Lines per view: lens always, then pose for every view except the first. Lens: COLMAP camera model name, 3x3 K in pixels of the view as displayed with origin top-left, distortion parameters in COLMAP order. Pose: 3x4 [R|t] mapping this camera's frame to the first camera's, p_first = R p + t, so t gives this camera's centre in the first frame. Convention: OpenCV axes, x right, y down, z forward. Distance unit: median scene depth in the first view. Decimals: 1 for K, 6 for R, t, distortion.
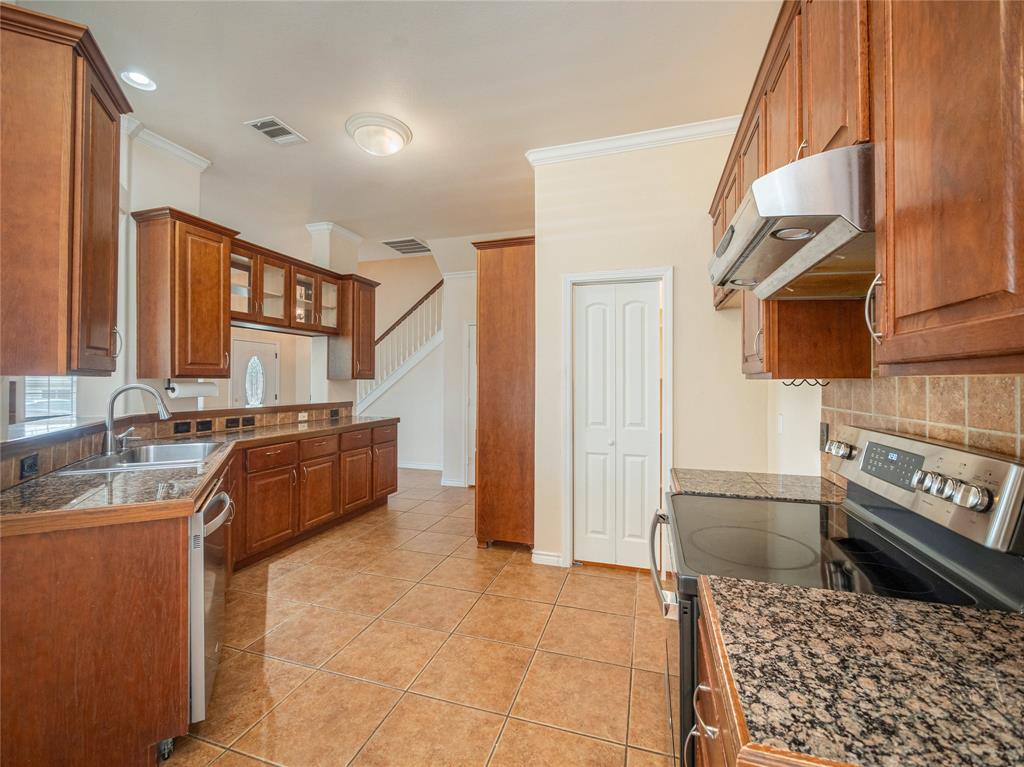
lens RADIAL K [[421.1, 0, 498.1], [0, 421.1, 378.7], [0, 0, 1]] dist [-0.014514, -0.000090]
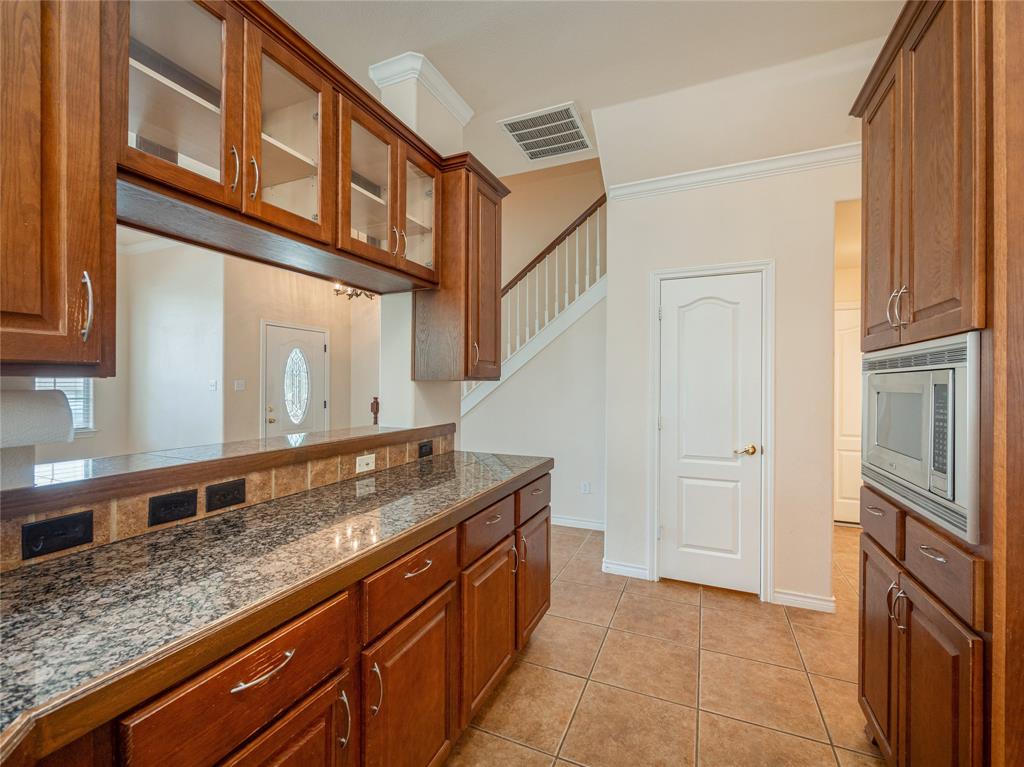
lens RADIAL K [[444.8, 0, 509.8], [0, 444.8, 377.1], [0, 0, 1]] dist [-0.001147, -0.000115]
pose [[0.994508, -0.003033, -0.104615, -0.258871], [0.002357, 0.999976, -0.006591, 0.001159], [0.104633, 0.006308, 0.994491, 0.537260]]
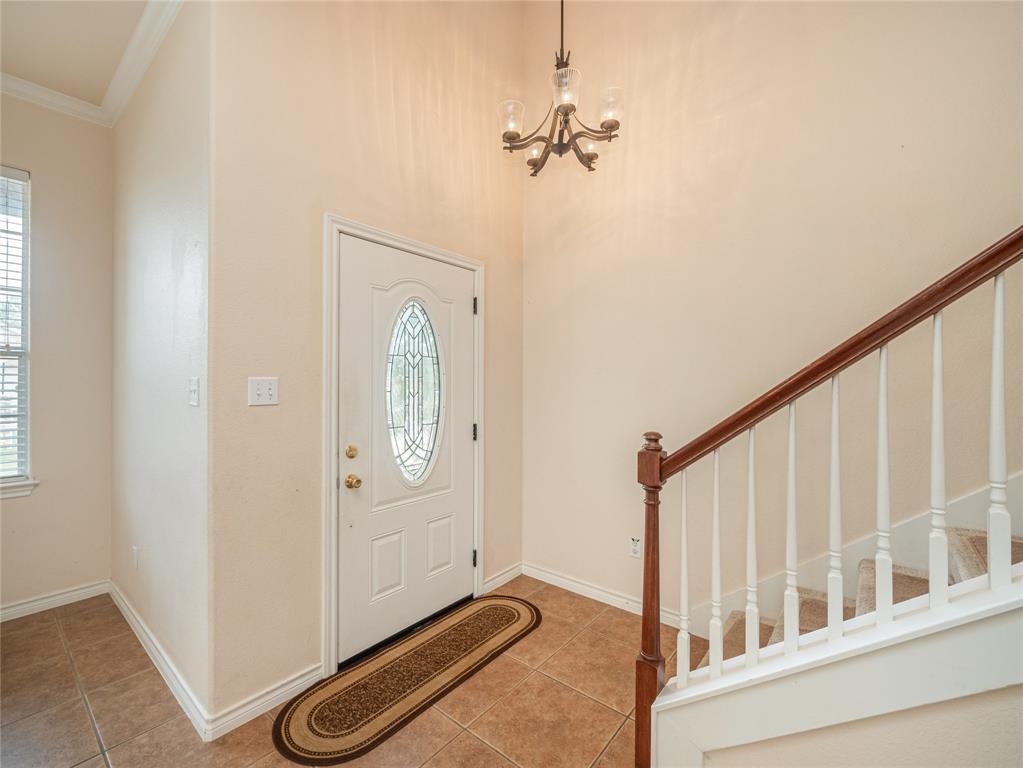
lens RADIAL K [[444.3, 0, 509.3], [0, 444.3, 377.6], [0, 0, 1]] dist [-0.001147, -0.000115]
pose [[0.935498, 0.001375, -0.353330, -0.765563], [0.000114, 0.999991, 0.004192, 0.000235], [0.353332, -0.003961, 0.935489, 1.383222]]
